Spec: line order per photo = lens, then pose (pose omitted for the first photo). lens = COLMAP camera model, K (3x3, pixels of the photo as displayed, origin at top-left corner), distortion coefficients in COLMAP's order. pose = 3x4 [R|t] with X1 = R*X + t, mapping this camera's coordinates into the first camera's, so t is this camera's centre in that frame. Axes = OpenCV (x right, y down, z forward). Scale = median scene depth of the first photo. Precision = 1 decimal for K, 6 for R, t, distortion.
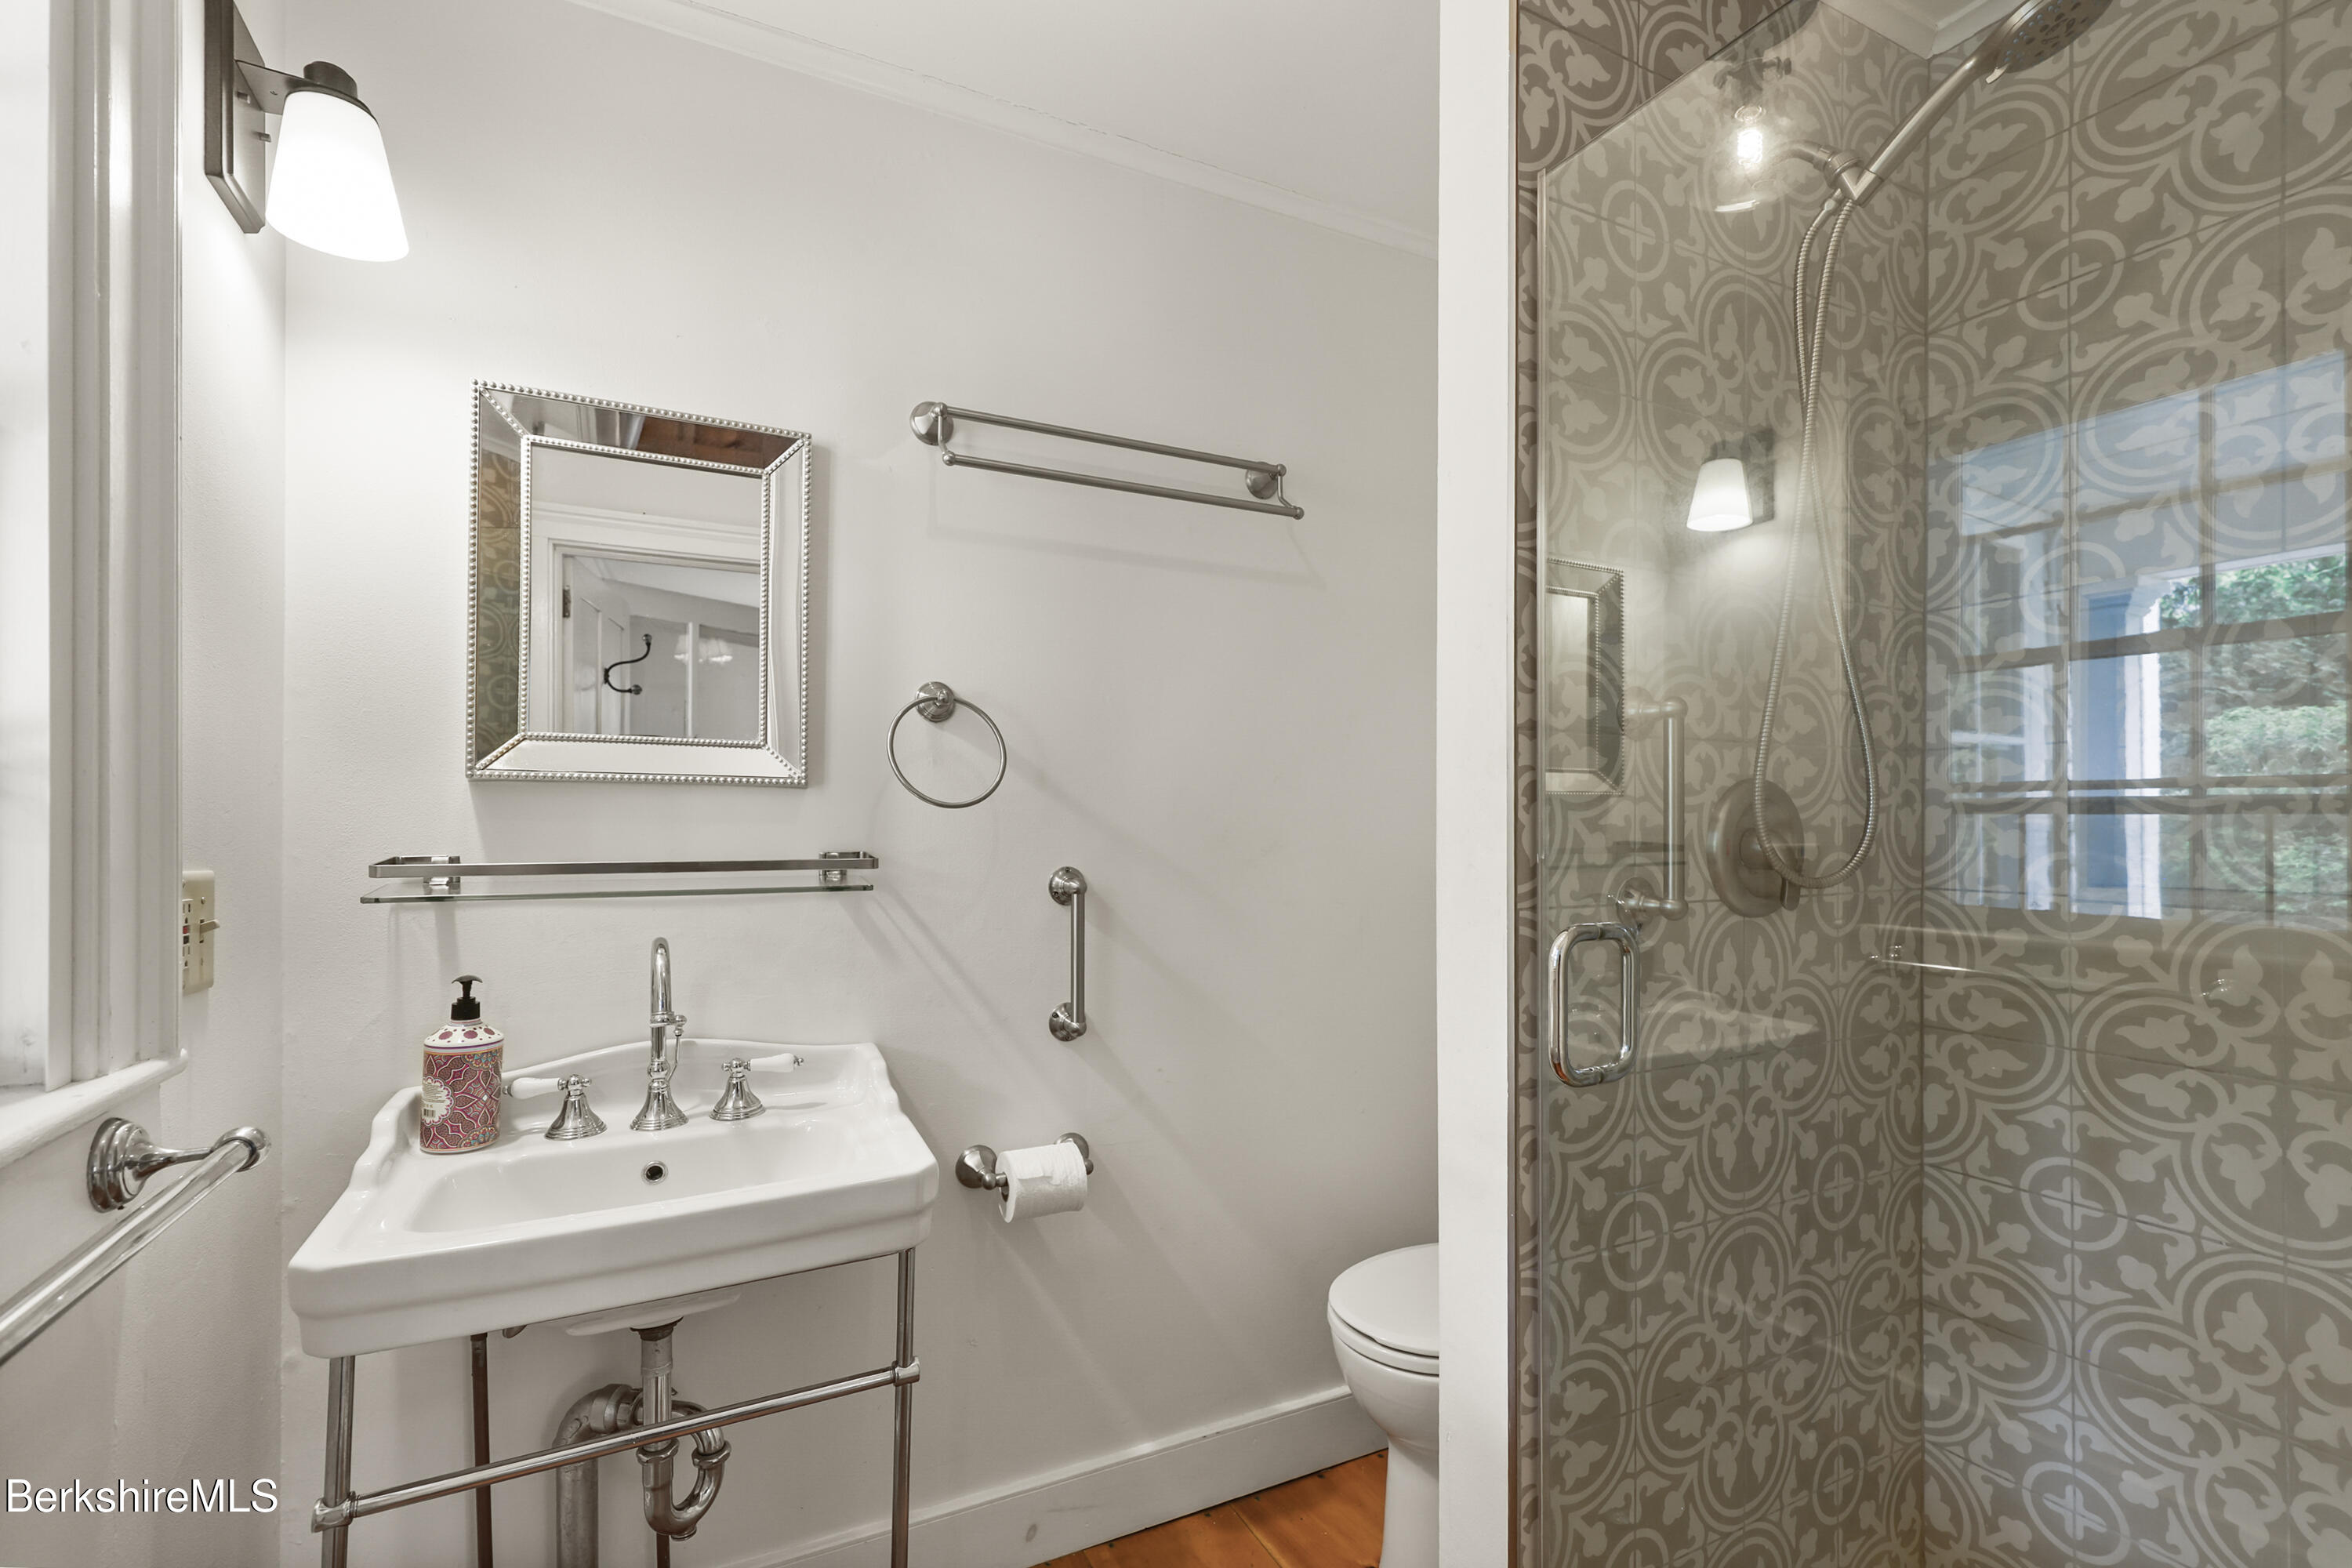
lens RADIAL K [[1033.9, 0, 1210.2], [0, 1033.9, 823.3], [0, 0, 1]] dist [0.000436, -0.000249]
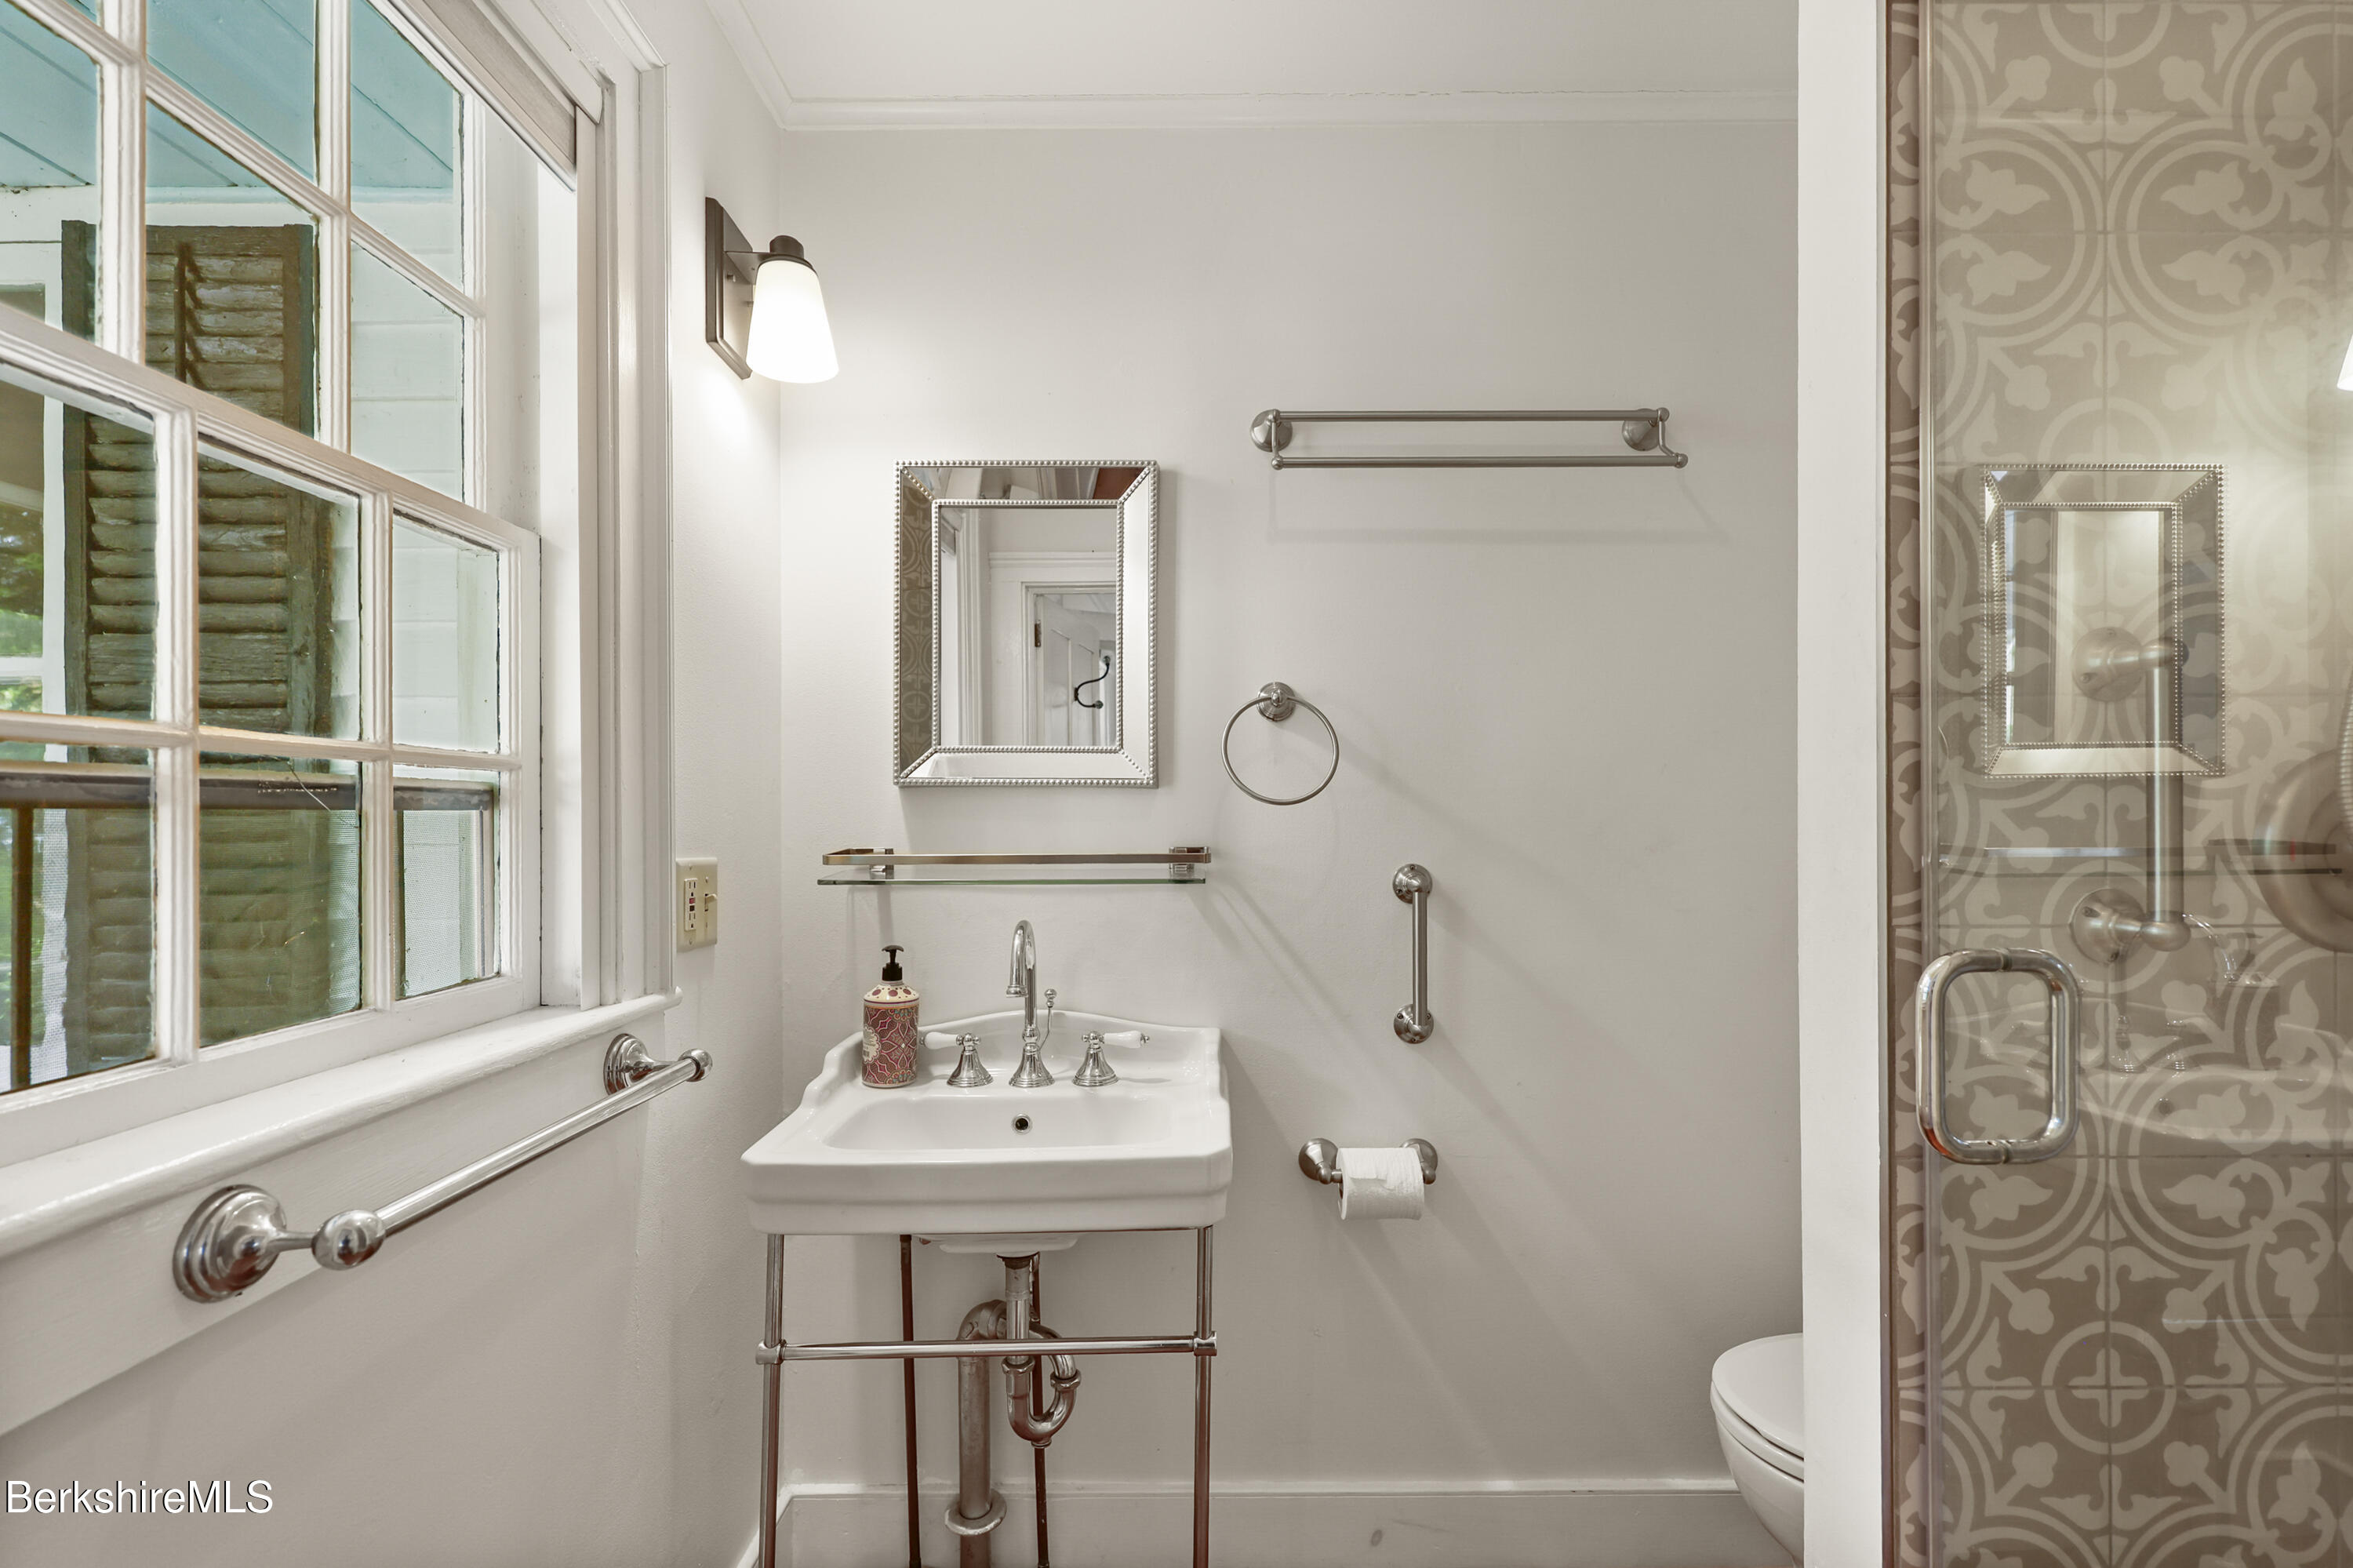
lens RADIAL K [[1034.3, 0, 1210.8], [0, 1034.3, 823.3], [0, 0, 1]] dist [0.000436, -0.000249]
pose [[0.894420, -0.003621, -0.447214, 0.166445], [0.005317, 0.999983, 0.002537, 0.000446], [0.447197, -0.004647, 0.894423, 0.062026]]
